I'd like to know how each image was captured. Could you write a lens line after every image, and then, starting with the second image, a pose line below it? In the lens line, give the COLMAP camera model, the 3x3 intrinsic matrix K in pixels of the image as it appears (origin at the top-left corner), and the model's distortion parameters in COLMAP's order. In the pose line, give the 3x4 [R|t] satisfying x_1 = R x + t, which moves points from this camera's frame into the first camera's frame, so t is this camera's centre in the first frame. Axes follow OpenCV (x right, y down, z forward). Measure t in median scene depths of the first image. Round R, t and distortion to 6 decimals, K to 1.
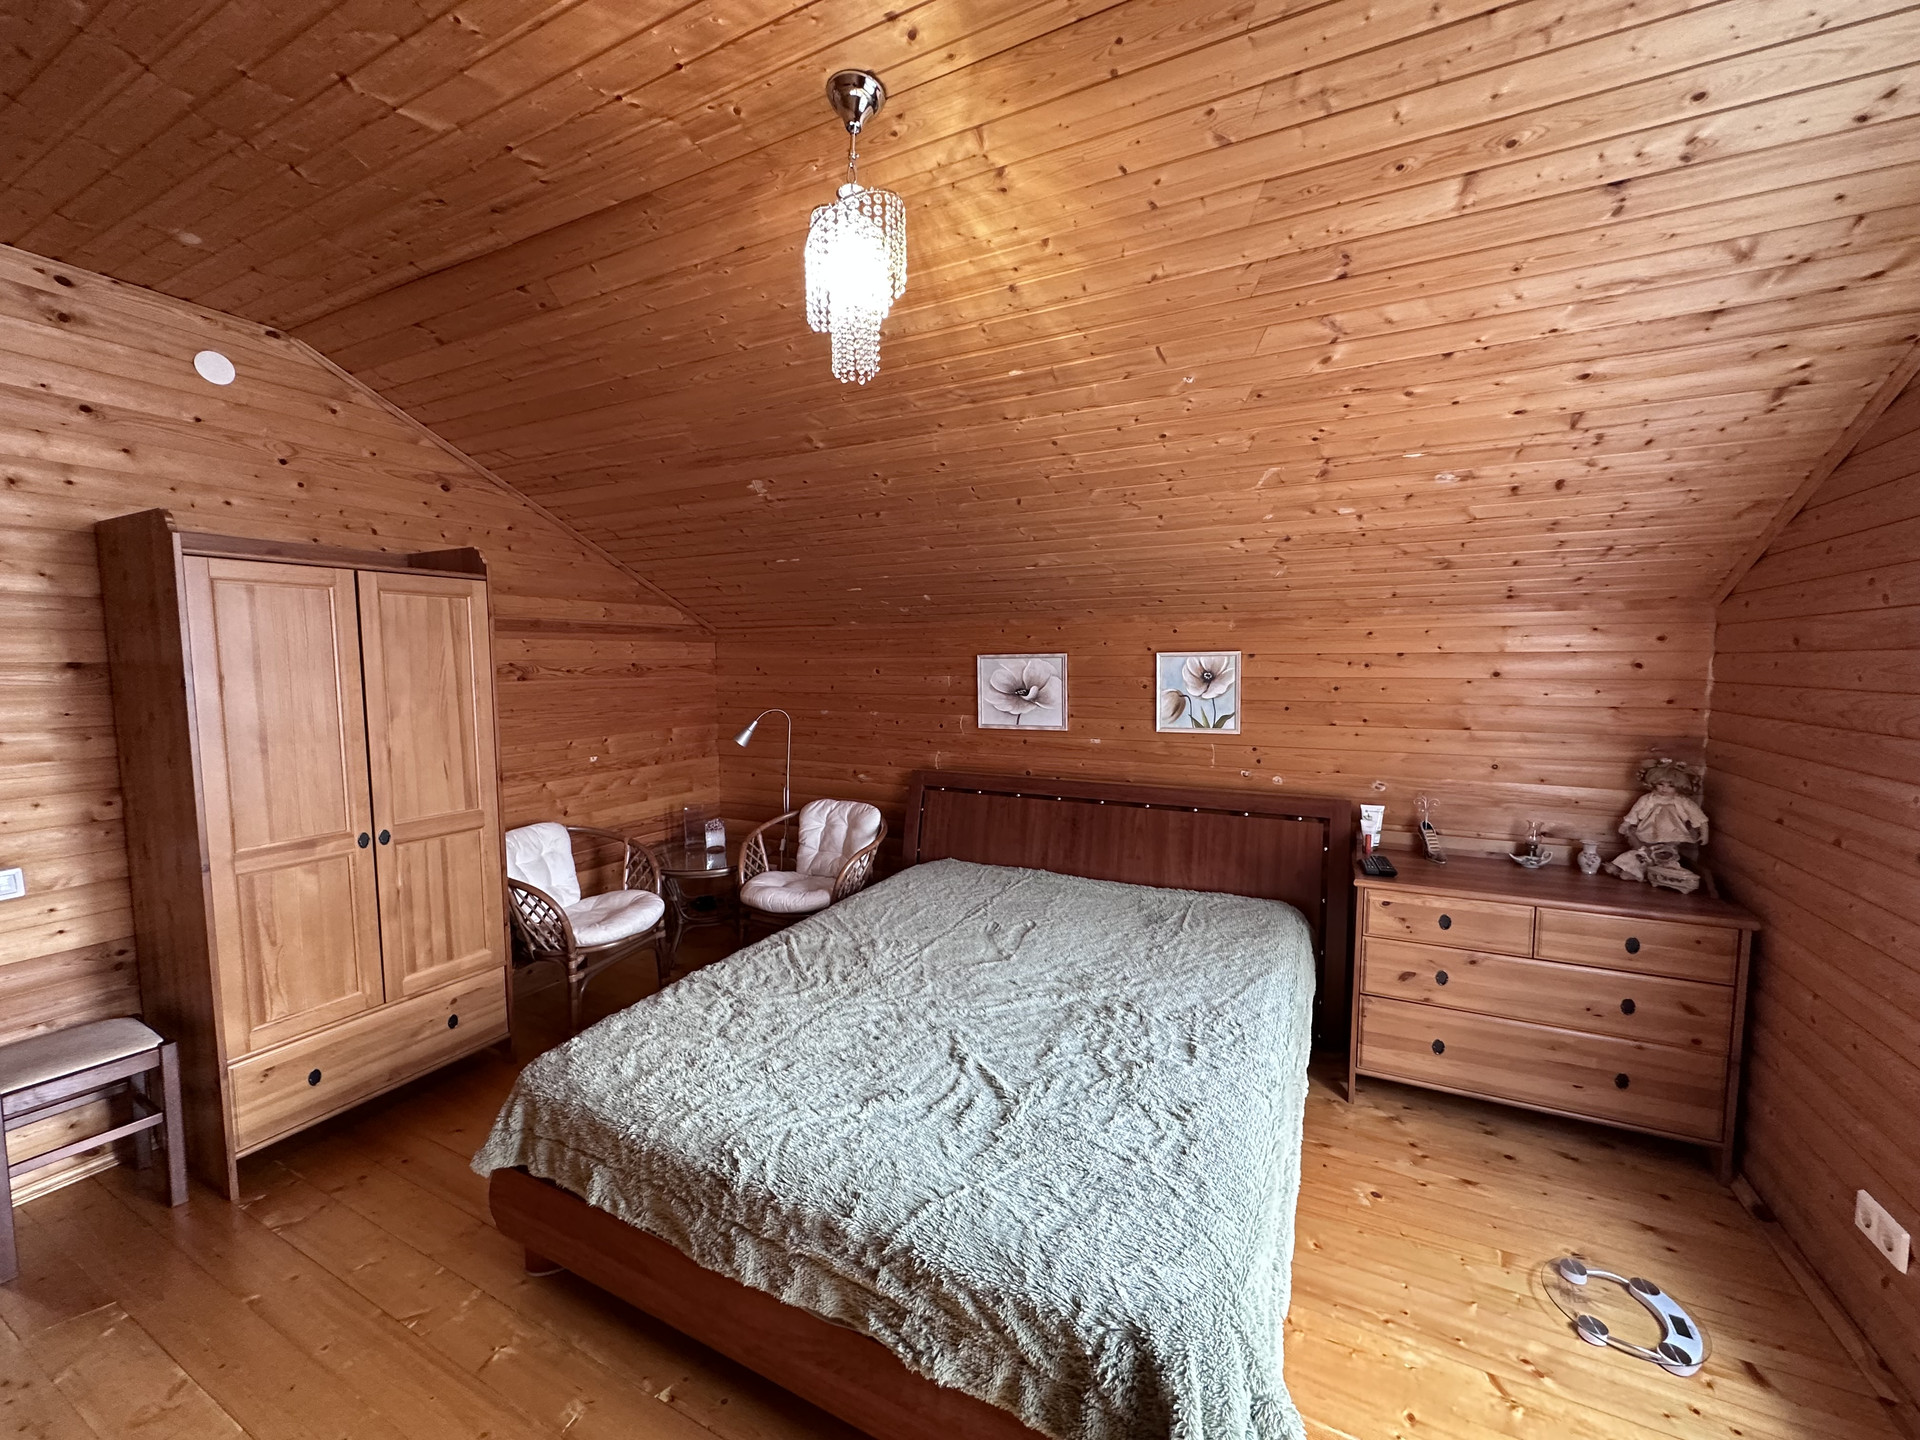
lens RADIAL K [[758.9, 0, 960.0], [0, 758.9, 719.1], [0, 0, 1]] dist [-0.011372, 0.001474]
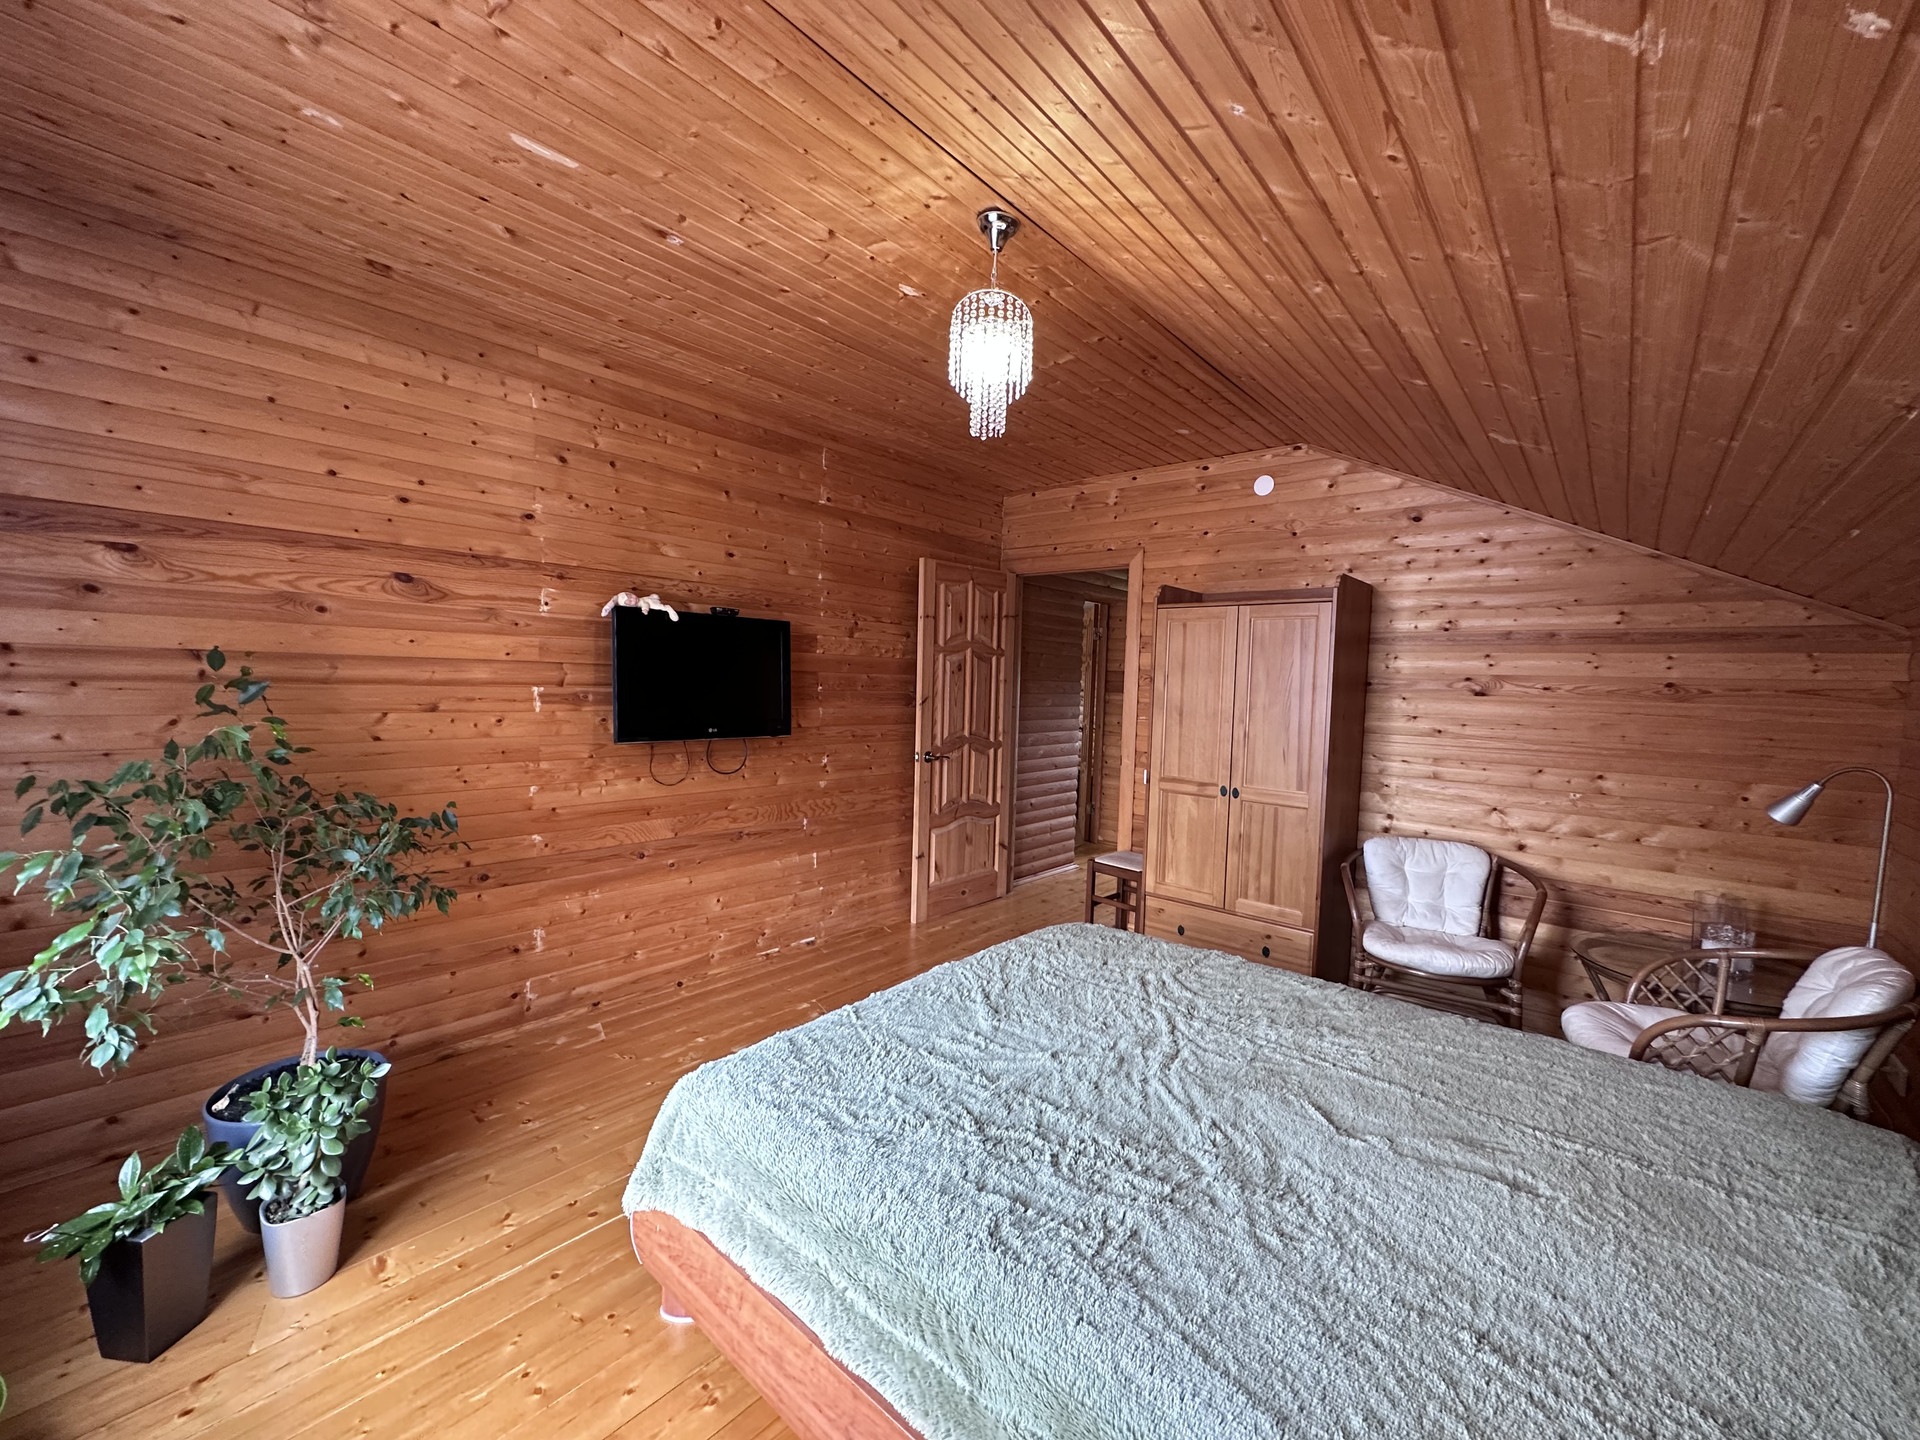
lens RADIAL K [[758.9, 0, 957.7], [0, 758.9, 722.8], [0, 0, 1]] dist [-0.011372, 0.001474]
pose [[-0.241683, 0.052586, -0.968929, 0.667569], [-0.106561, 0.991053, 0.080367, -0.029606], [0.964486, 0.122673, -0.233917, 0.742276]]
